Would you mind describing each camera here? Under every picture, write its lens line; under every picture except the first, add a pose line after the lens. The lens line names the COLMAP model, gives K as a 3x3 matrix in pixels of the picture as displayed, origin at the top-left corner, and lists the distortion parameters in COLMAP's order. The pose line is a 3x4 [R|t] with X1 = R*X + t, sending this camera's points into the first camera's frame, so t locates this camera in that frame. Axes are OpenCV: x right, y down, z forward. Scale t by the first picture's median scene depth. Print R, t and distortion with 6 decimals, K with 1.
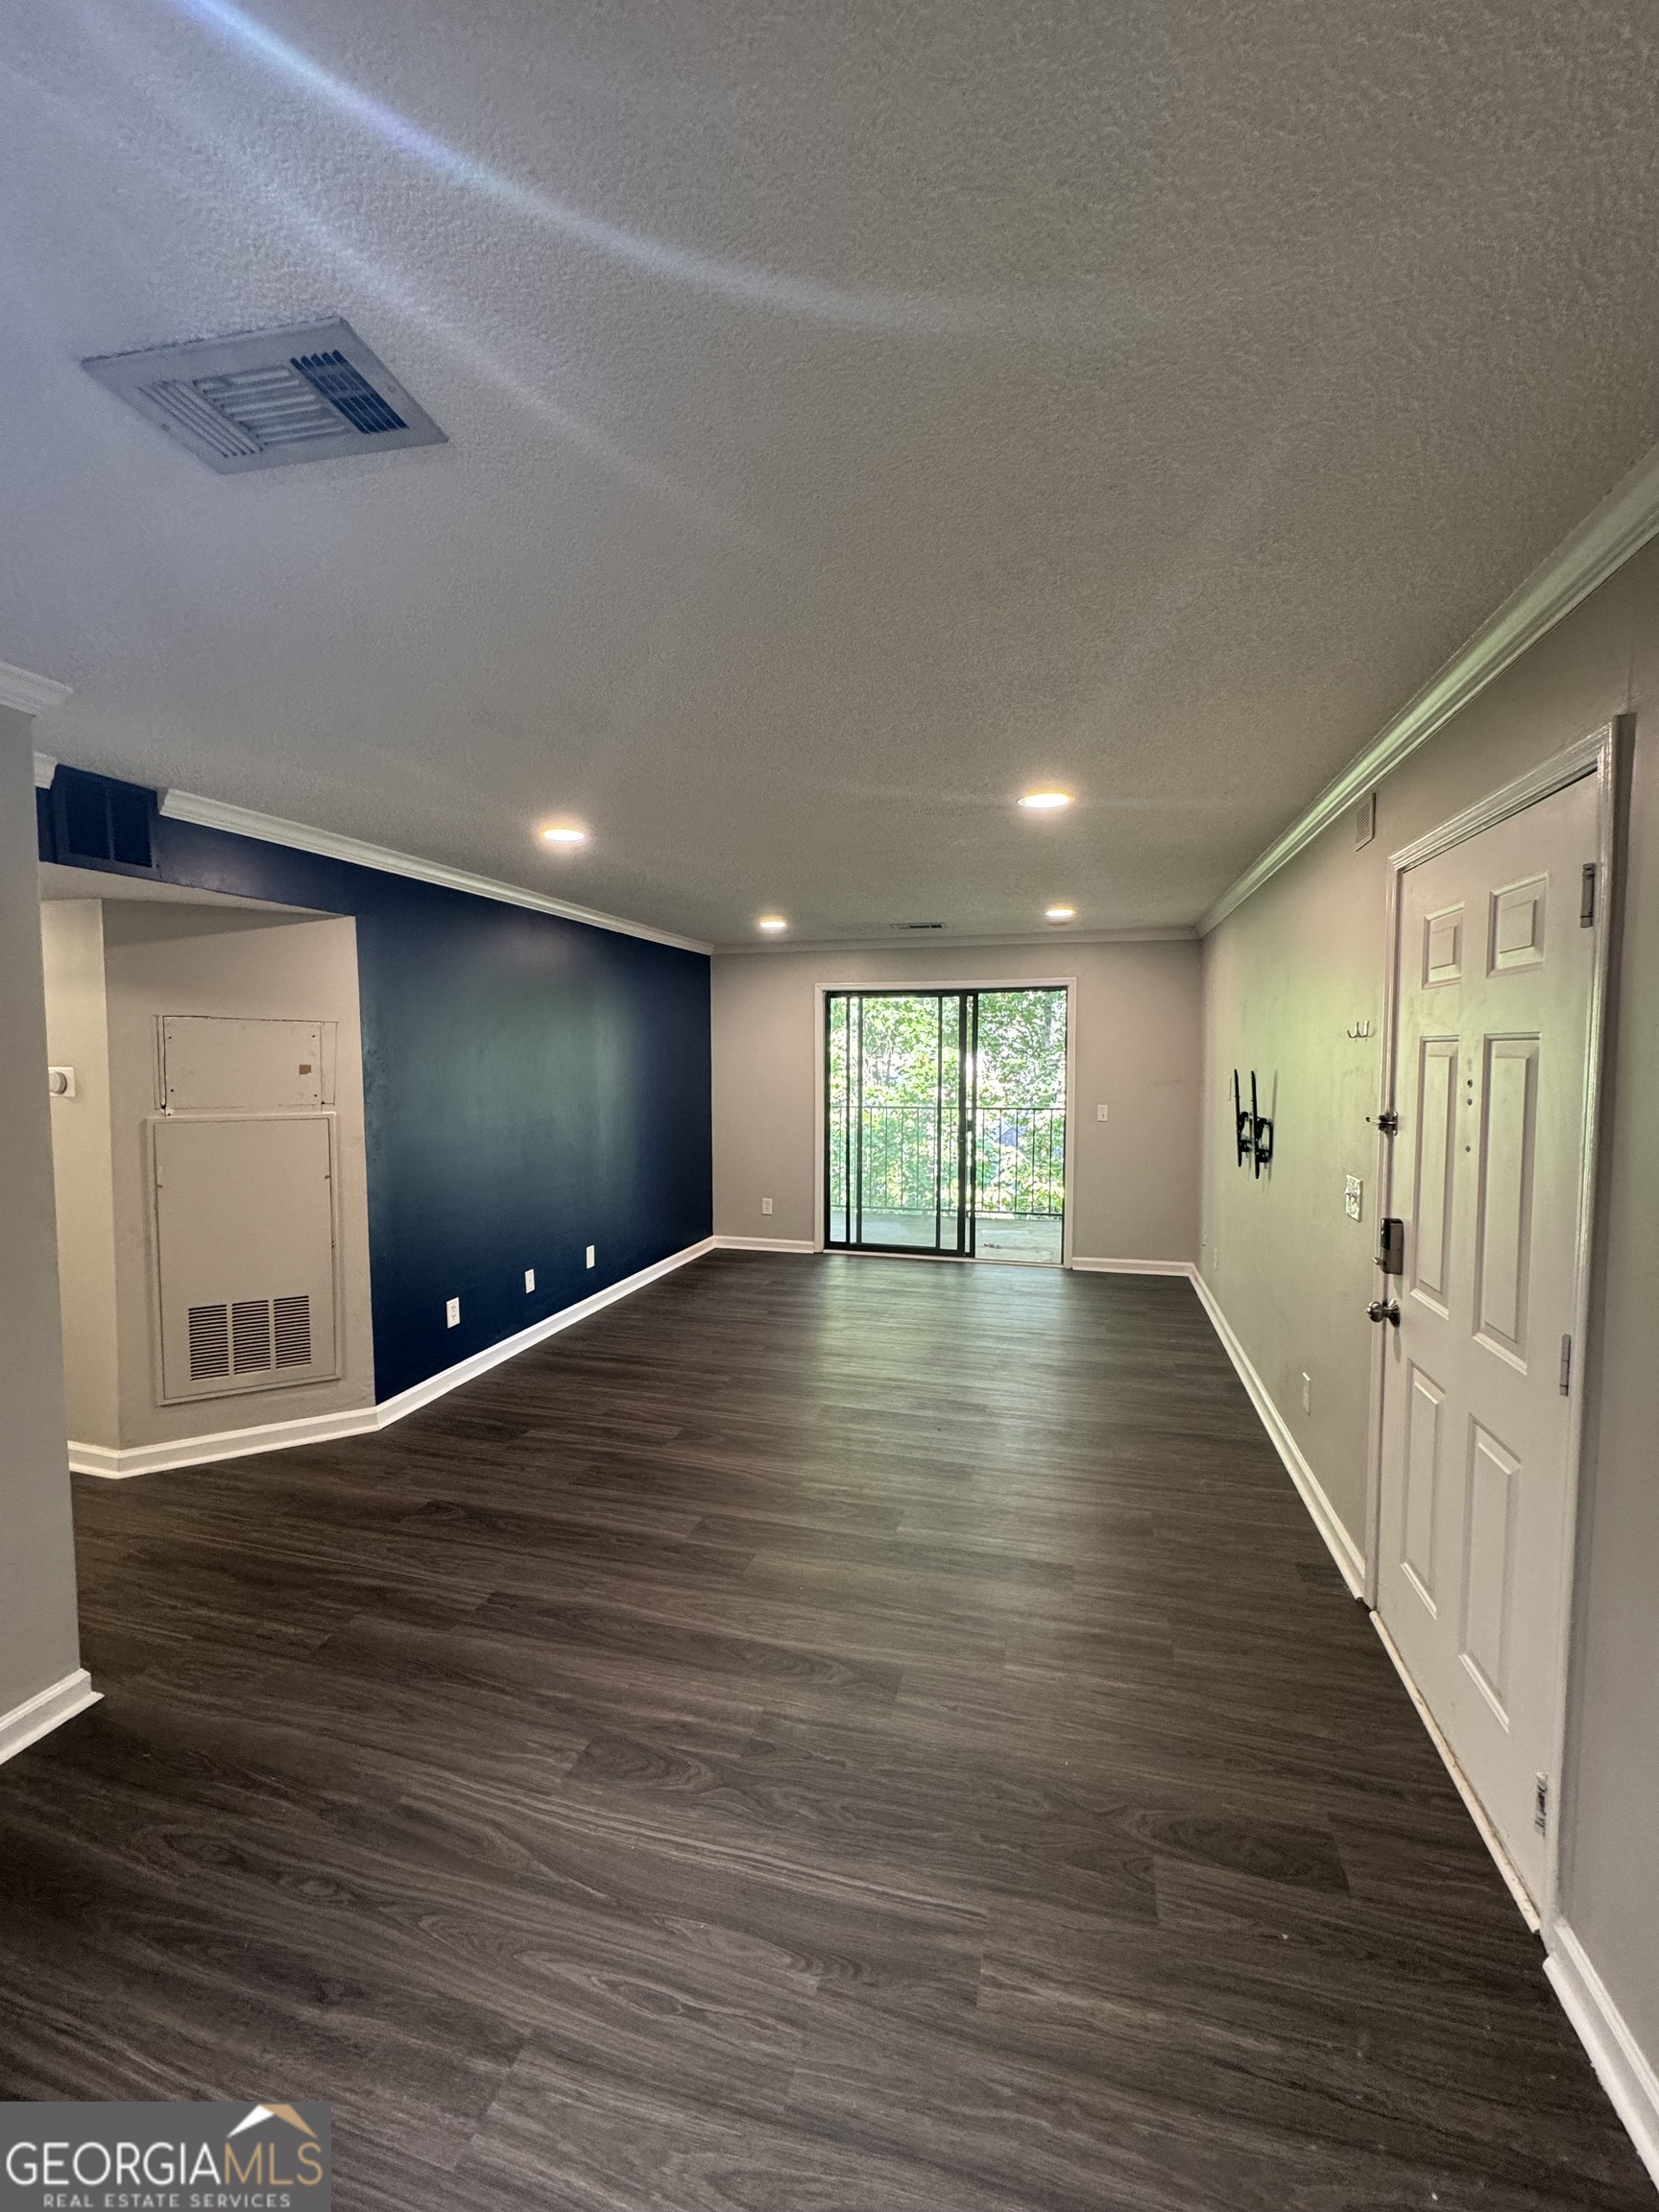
lens RADIAL K [[884.7, 0, 829.5], [0, 884.7, 1106.0], [0, 0, 1]] dist [0.000453, 0.000082]
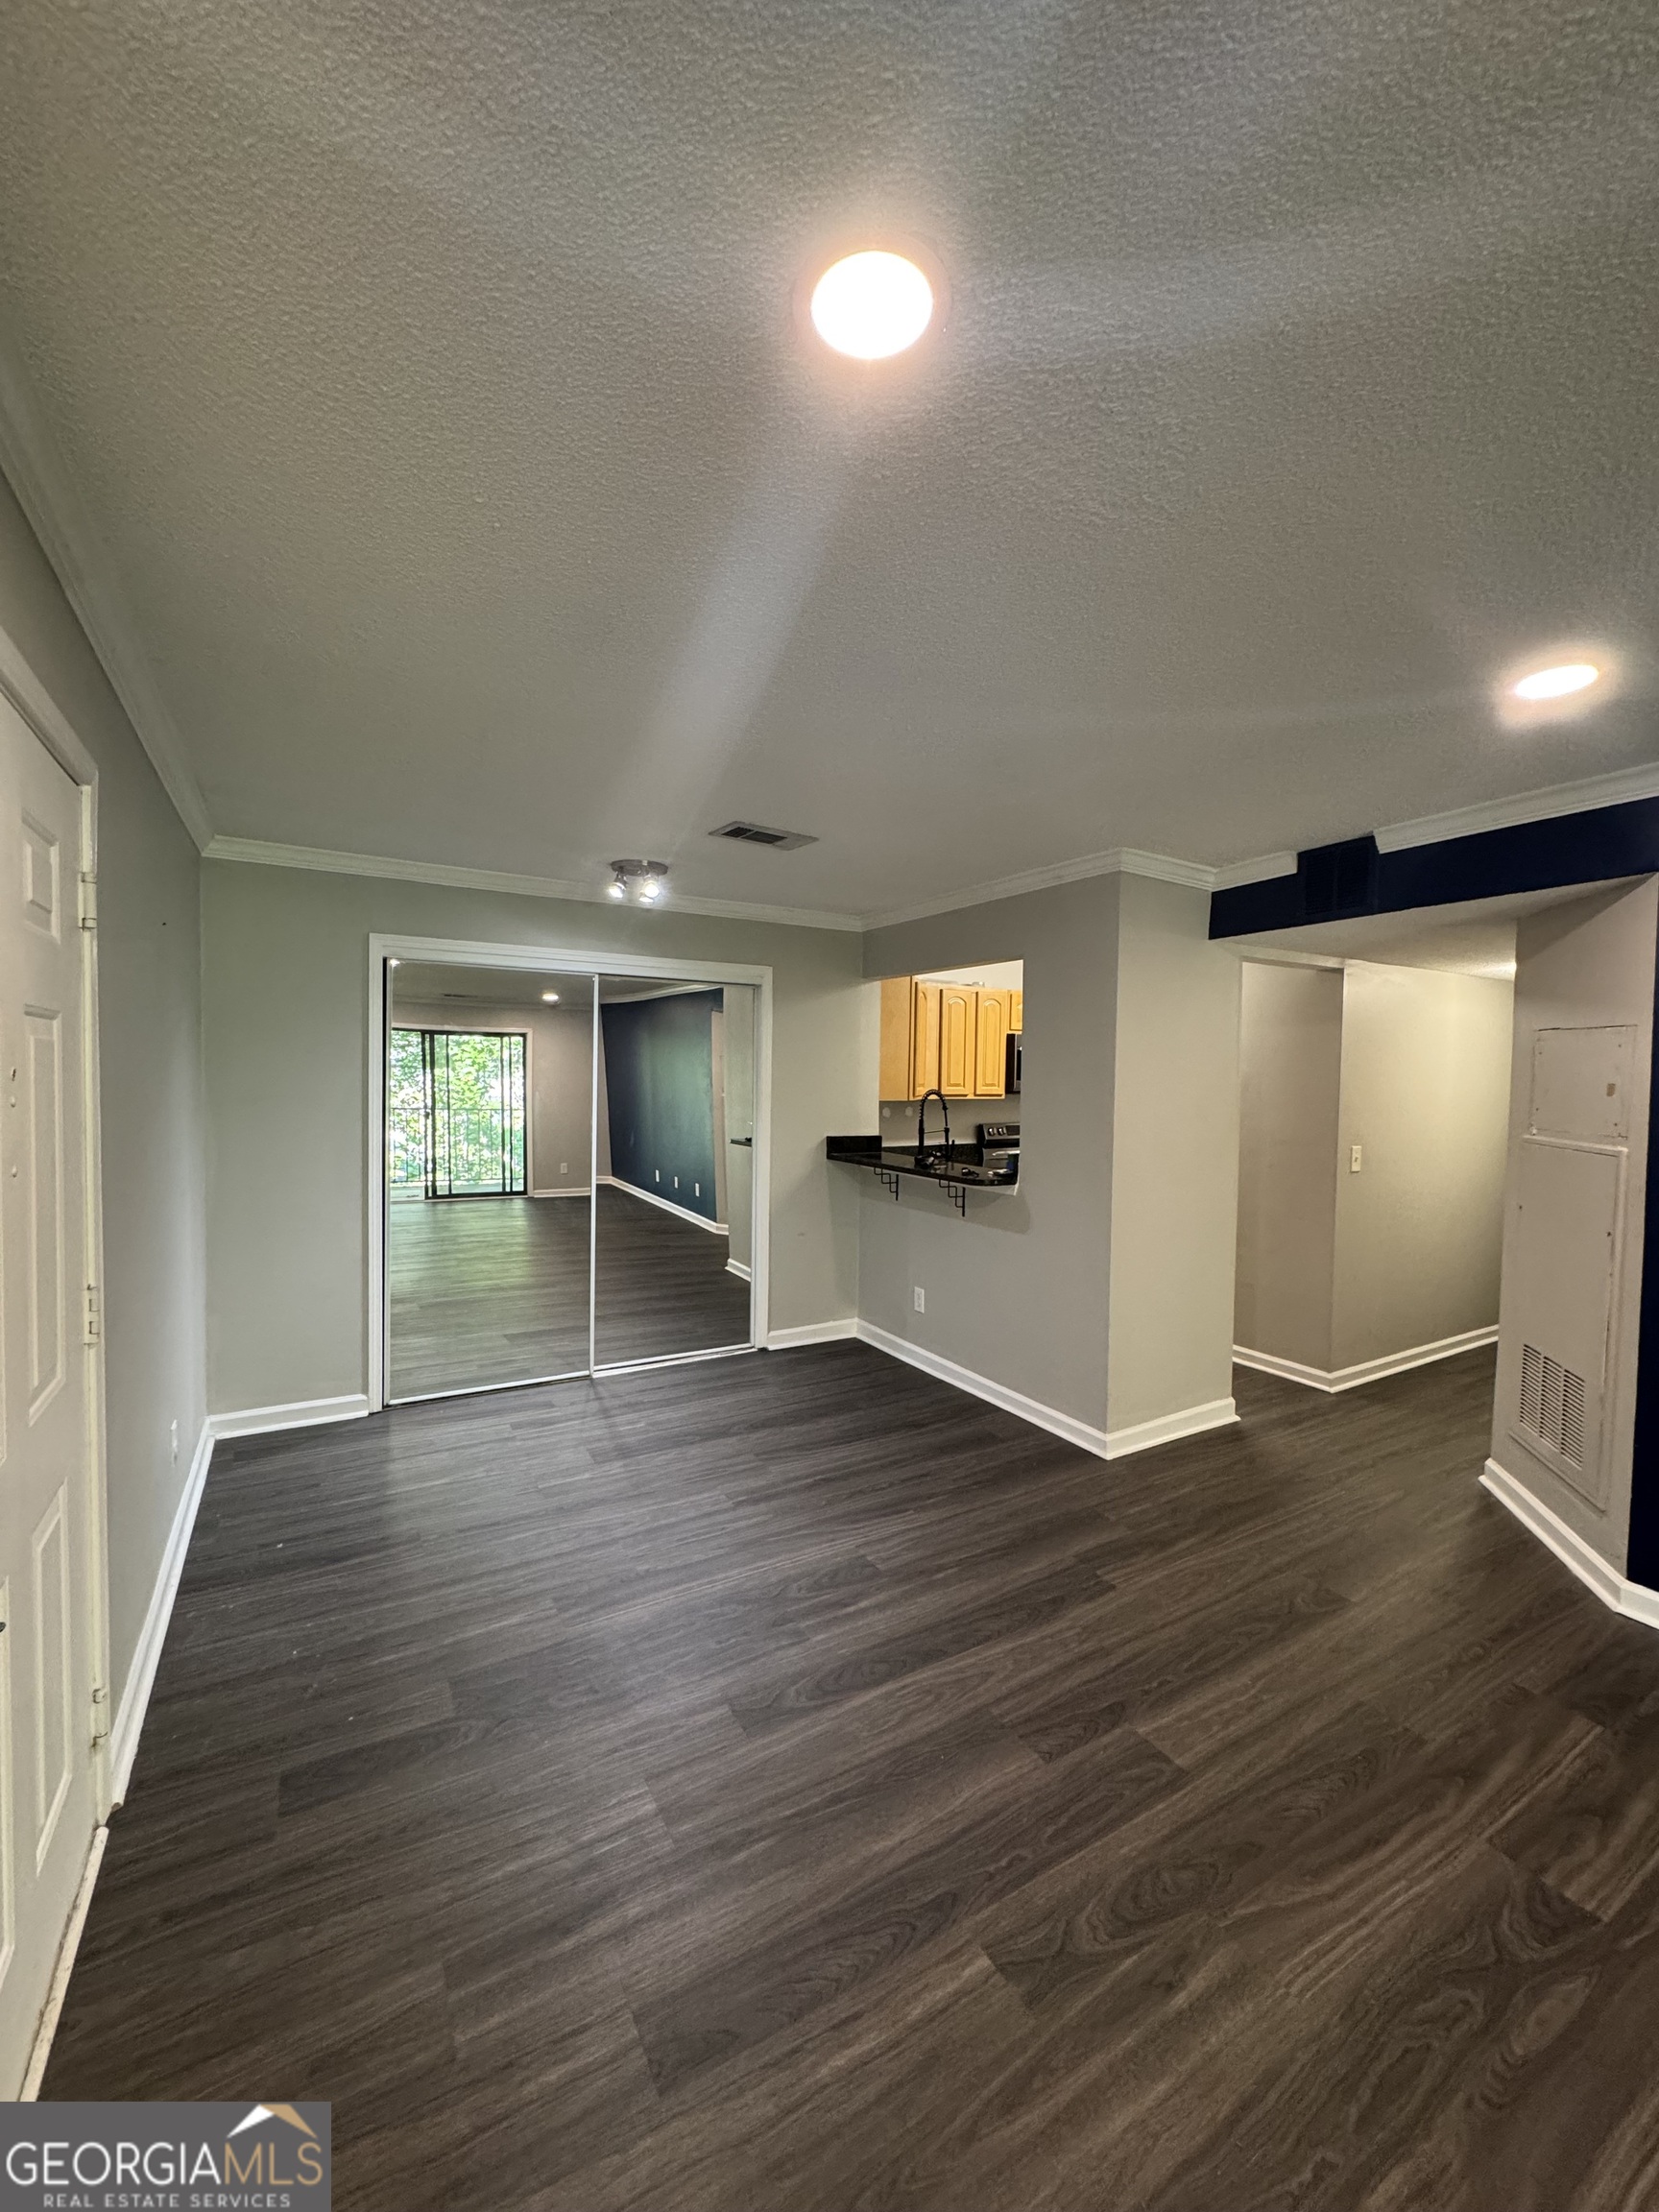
lens RADIAL K [[884.7, 0, 829.5], [0, 884.7, 1106.0], [0, 0, 1]] dist [0.000453, 0.000082]
pose [[-0.695344, 0.014580, -0.718530, 0.693886], [-0.057239, 0.995495, 0.075592, -0.074474], [0.716395, 0.093691, -0.691376, 1.699331]]
